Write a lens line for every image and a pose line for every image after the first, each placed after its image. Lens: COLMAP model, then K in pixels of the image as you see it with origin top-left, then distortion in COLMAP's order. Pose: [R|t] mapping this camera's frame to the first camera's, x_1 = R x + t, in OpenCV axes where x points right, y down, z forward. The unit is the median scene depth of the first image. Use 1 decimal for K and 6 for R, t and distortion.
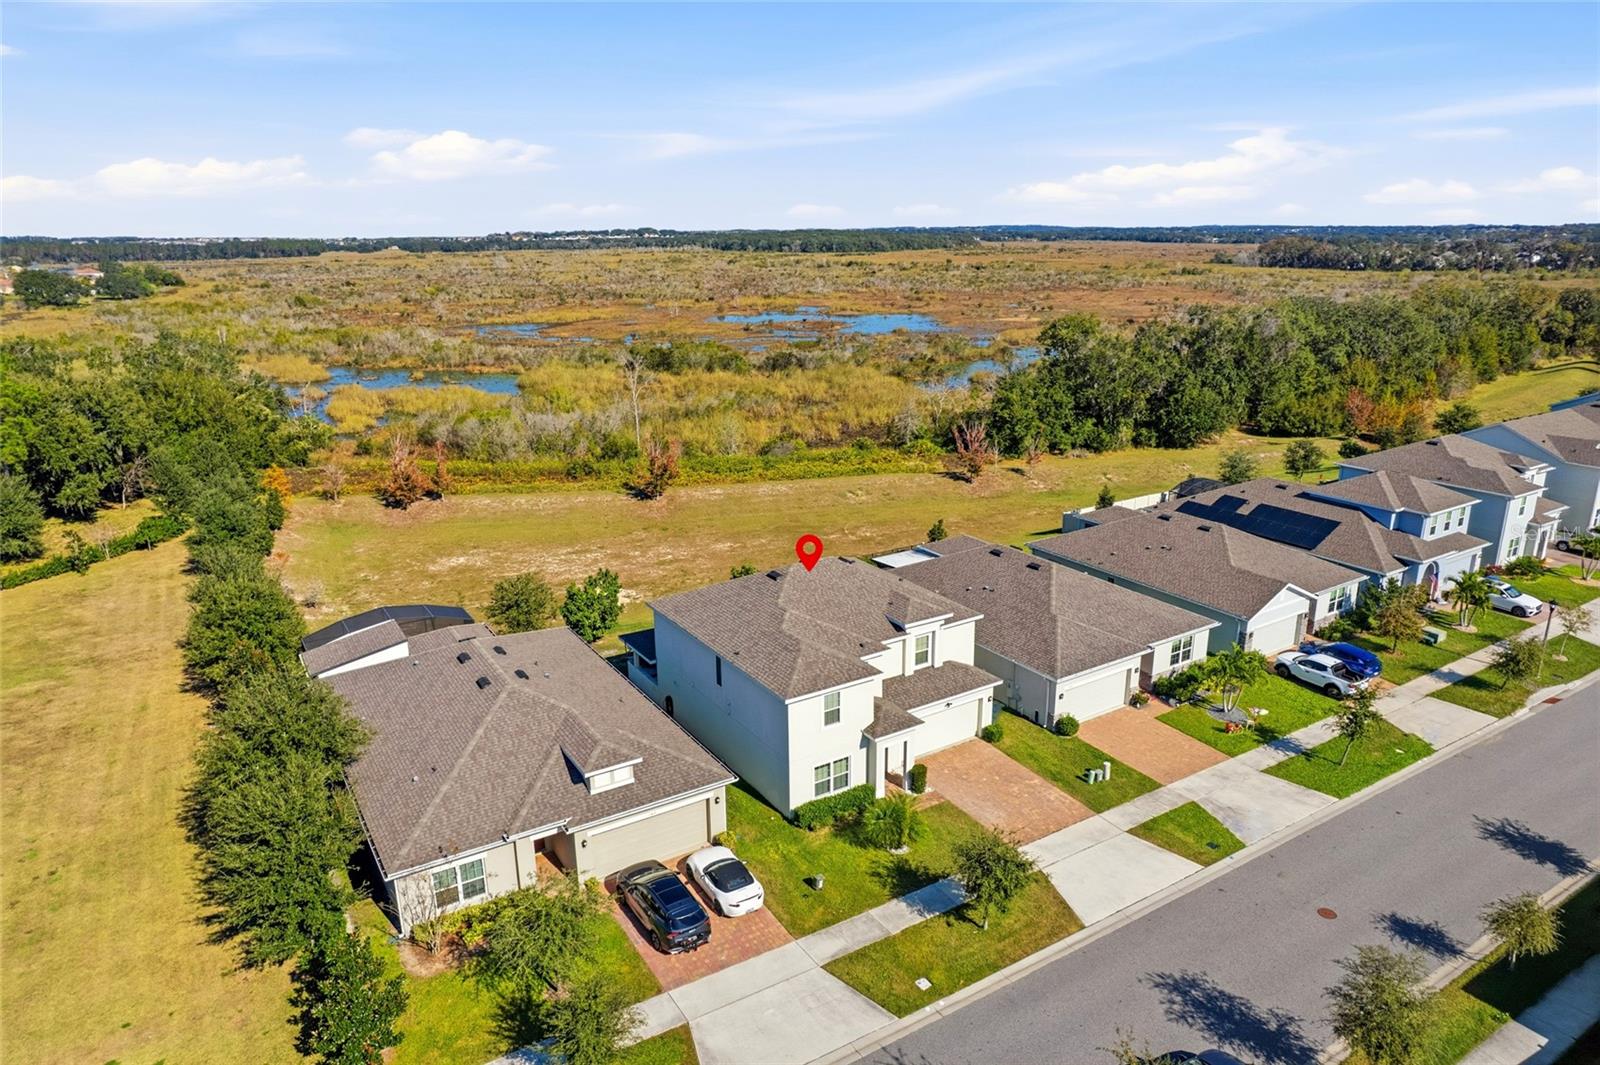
lens RADIAL K [[1027.0, 0, 805.0], [0, 1027.0, 529.7], [0, 0, 1]] dist [-0.076647, 0.068335]
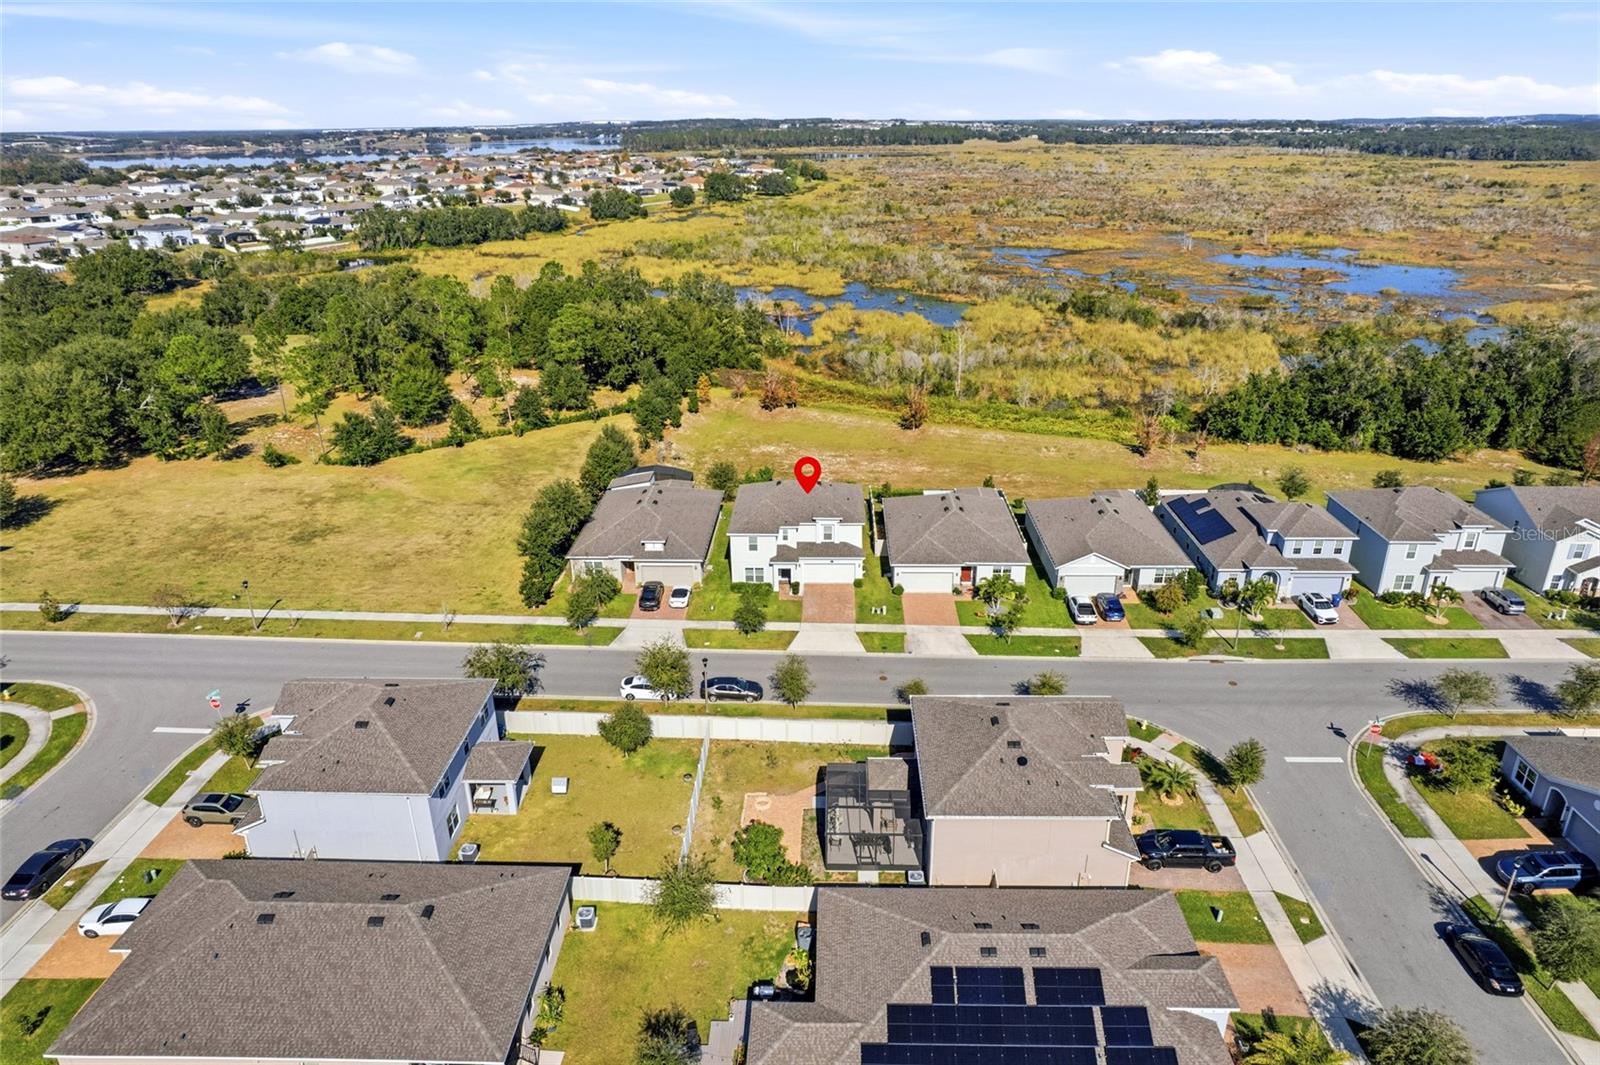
lens RADIAL K [[1027.0, 0, 805.0], [0, 1027.0, 529.7], [0, 0, 1]] dist [-0.076647, 0.068335]
pose [[0.826874, 0.212303, -0.520775, 0.782101], [-0.156214, 0.976273, 0.149961, -0.128593], [0.540256, -0.042646, 0.840420, -0.507164]]
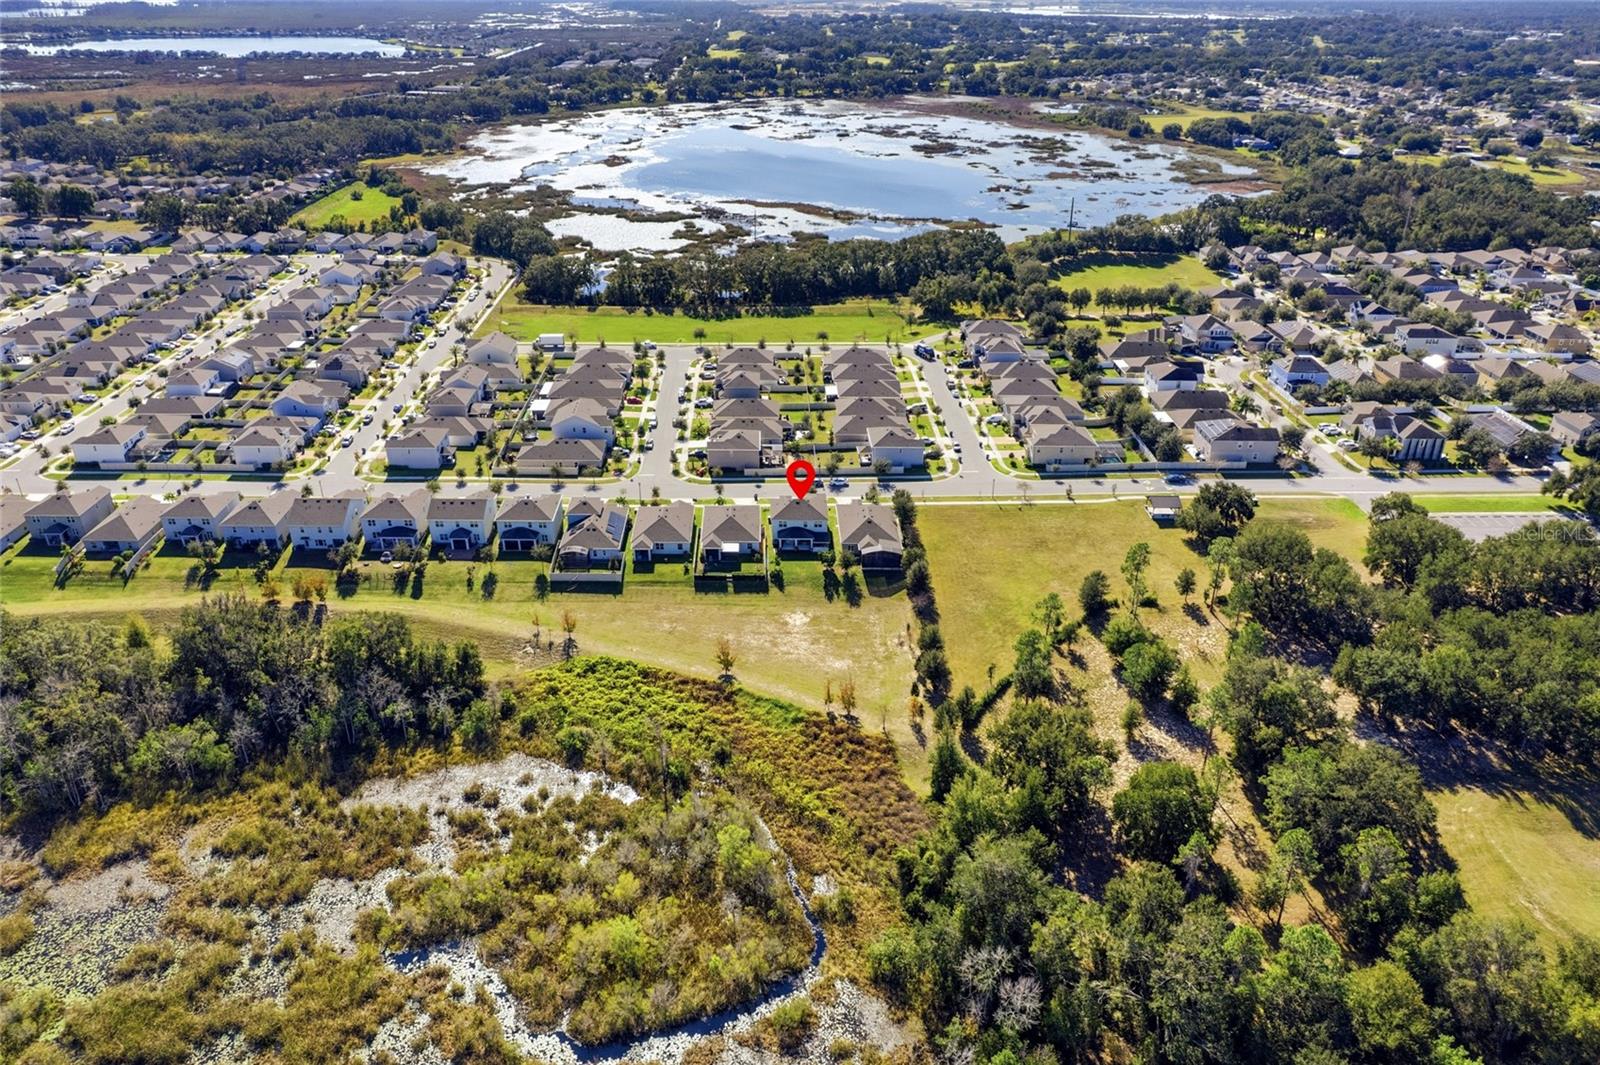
lens RADIAL K [[1086.4, 0, 739.9], [0, 1086.4, 531.0], [0, 0, 1]] dist [-0.044365, -0.000587]
pose [[-0.837106, -0.248700, 0.487240, -1.568379], [0.156783, 0.744246, 0.649244, -2.213646], [-0.524093, 0.619876, -0.584021, 2.924696]]
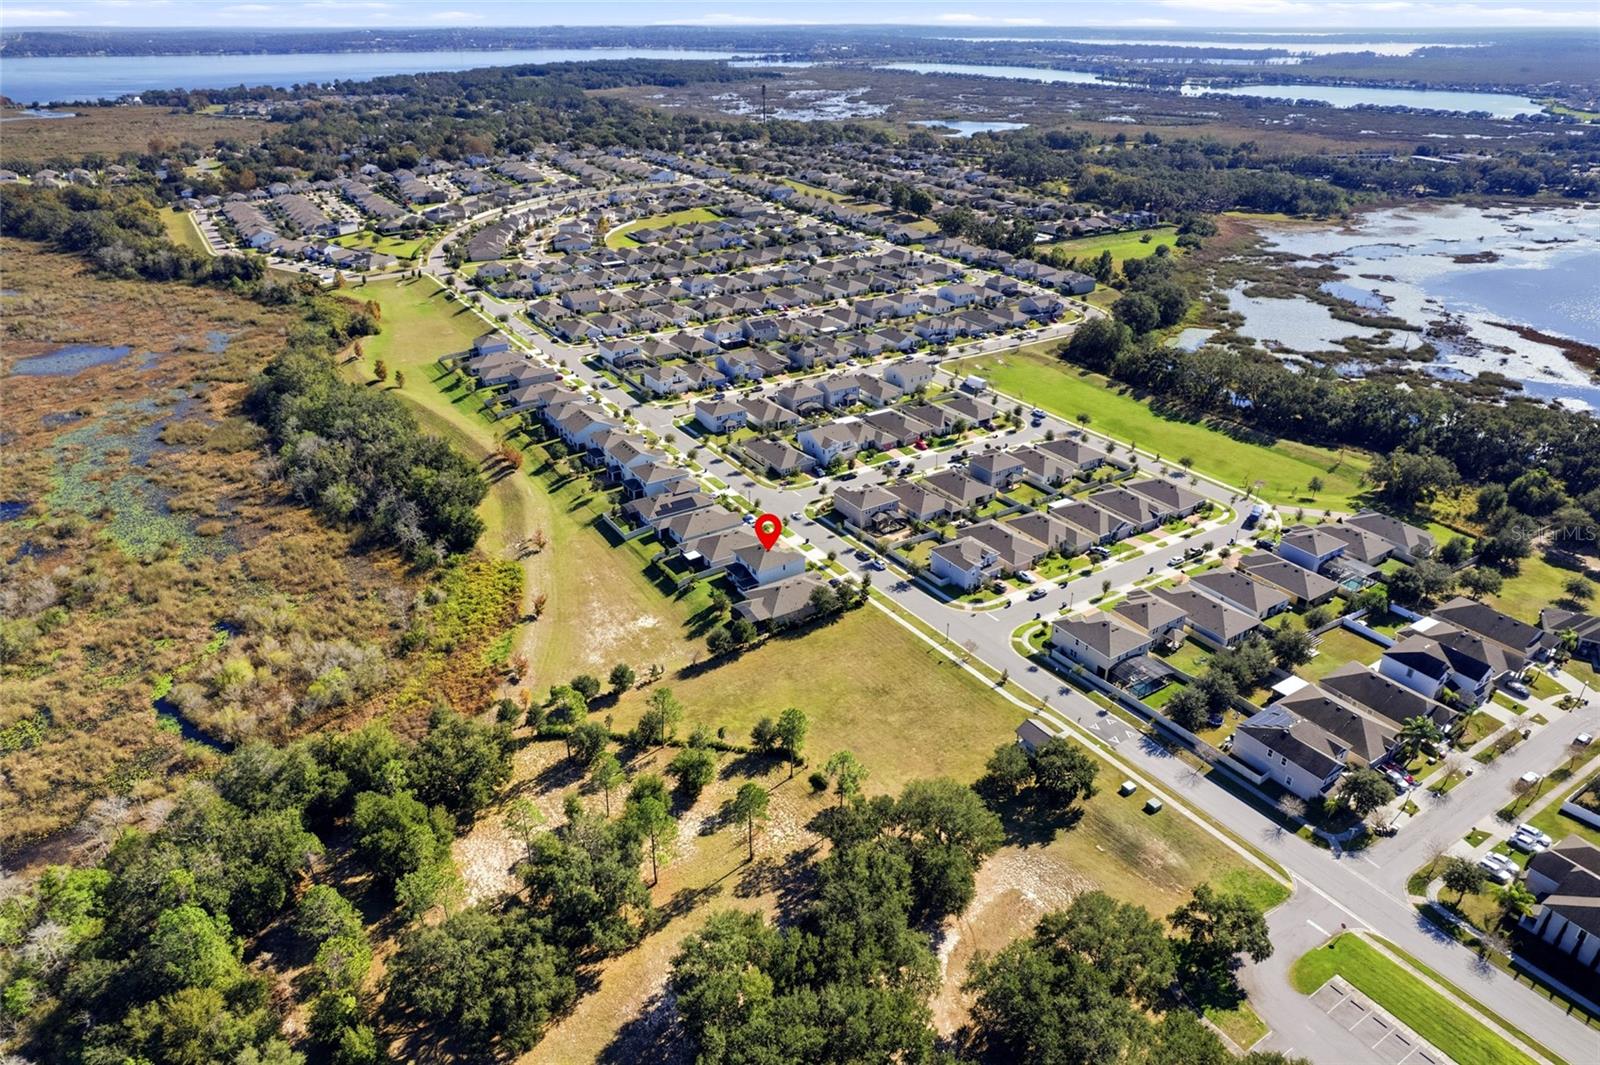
lens RADIAL K [[1027.0, 0, 805.0], [0, 1027.0, 529.7], [0, 0, 1]] dist [-0.076647, 0.068335]
pose [[-0.003569, -0.444353, 0.895845, -3.133449], [0.281494, 0.859178, 0.427287, -1.494380], [-0.959556, 0.253699, 0.122016, 0.130540]]
